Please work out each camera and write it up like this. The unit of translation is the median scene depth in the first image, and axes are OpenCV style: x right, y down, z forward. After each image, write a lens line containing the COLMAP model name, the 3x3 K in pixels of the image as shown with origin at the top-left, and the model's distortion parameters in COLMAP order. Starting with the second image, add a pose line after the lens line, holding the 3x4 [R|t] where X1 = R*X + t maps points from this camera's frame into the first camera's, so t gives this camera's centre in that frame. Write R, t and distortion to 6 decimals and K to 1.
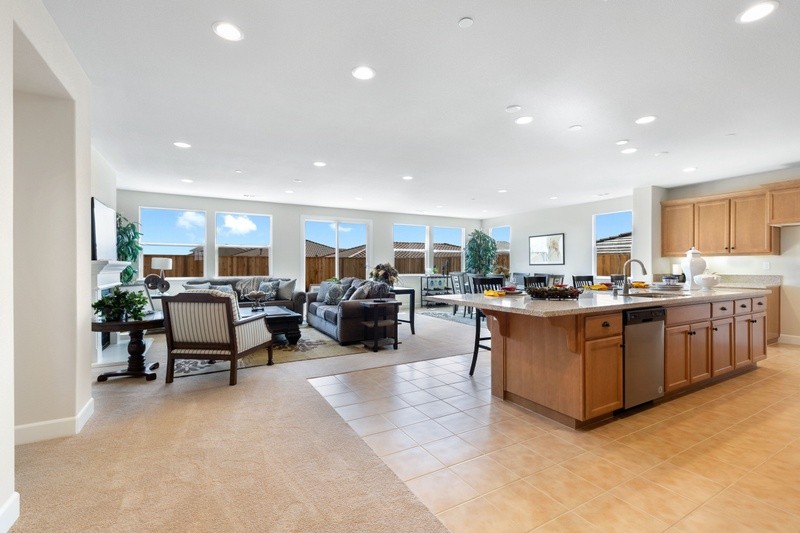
lens RADIAL K [[356.0, 0, 400.0], [0, 356.0, 266.5], [0, 0, 1]] dist [-0.000463, -0.000209]
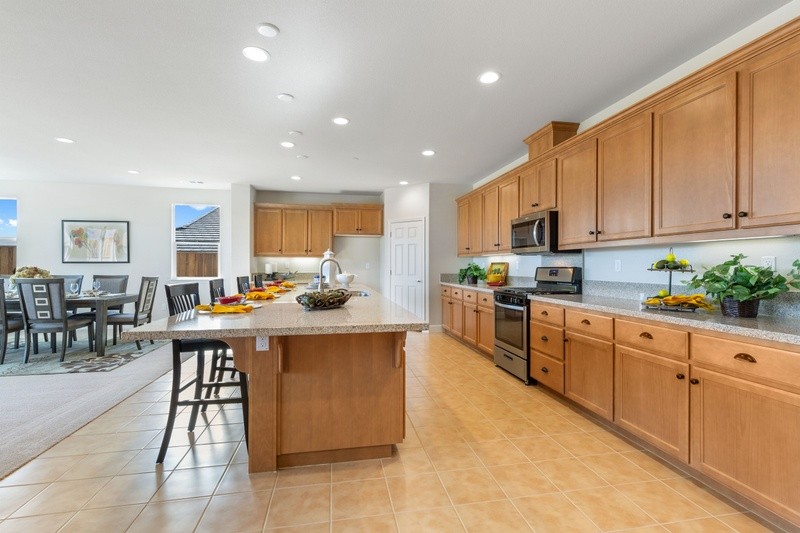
lens RADIAL K [[366.3, 0, 400.0], [0, 366.3, 266.5], [0, 0, 1]] dist [0.004235, 0.000482]
pose [[0.317780, 0.001647, 0.948163, -0.146422], [-0.003504, 0.999994, -0.000562, 0.001255], [-0.948158, -0.003144, 0.317784, 0.308820]]
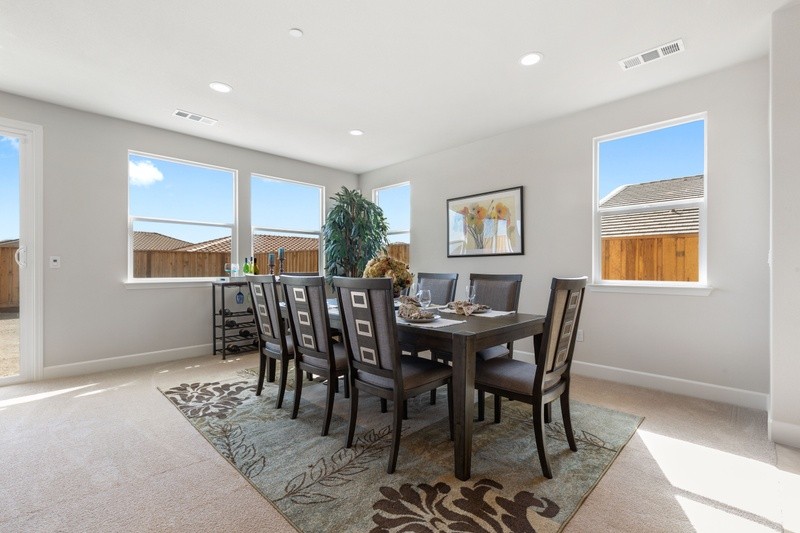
lens RADIAL K [[356.0, 0, 400.0], [0, 356.0, 266.5], [0, 0, 1]] dist [-0.000463, -0.000209]
pose [[0.962731, 0.001577, 0.270457, 0.278859], [-0.000349, 0.999989, -0.004590, 0.018231], [-0.270462, 0.004325, 0.962721, 0.909778]]
